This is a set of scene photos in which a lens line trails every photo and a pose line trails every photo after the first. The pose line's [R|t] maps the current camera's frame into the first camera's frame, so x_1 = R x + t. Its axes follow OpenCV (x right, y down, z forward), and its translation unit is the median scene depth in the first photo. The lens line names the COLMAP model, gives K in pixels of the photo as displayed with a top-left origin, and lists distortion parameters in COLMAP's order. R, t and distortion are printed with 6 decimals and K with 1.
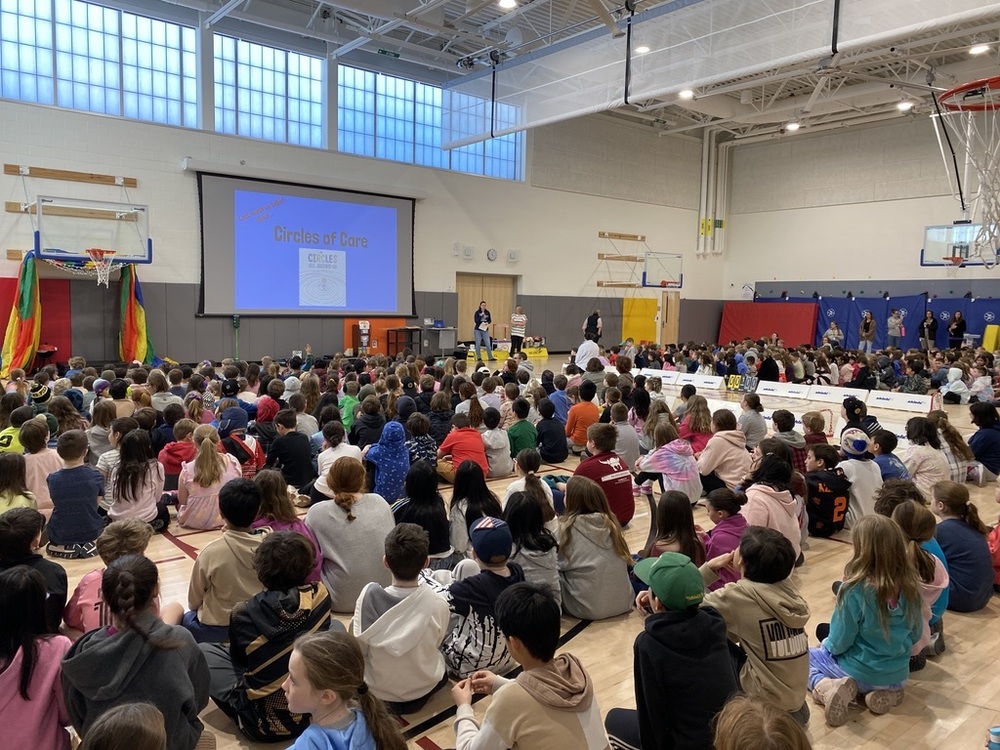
lens RADIAL K [[757.1, 0, 499.3], [0, 757.1, 375.1], [0, 0, 1]] dist [-0.003904, -0.002516]
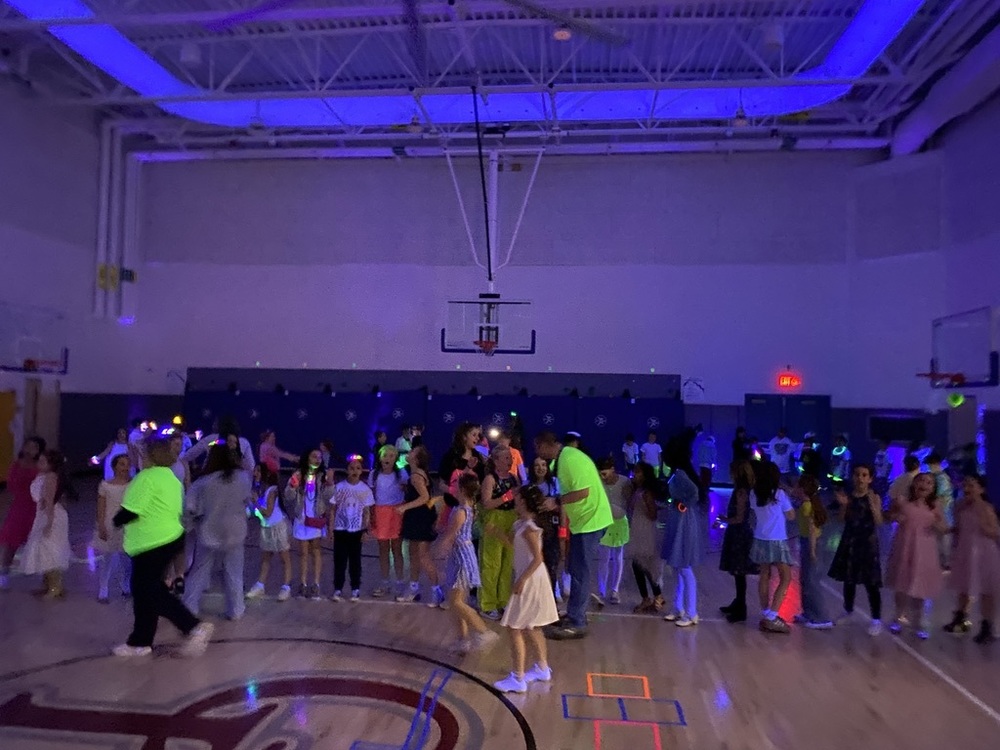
lens RADIAL K [[757.1, 0, 500.0], [0, 757.1, 376.1], [0, 0, 1]] dist [-0.003904, -0.002516]
pose [[0.717158, 0.020974, 0.696595, 0.079869], [0.057727, 0.994324, -0.089370, -0.043679], [-0.694515, 0.104305, 0.711877, 0.368538]]
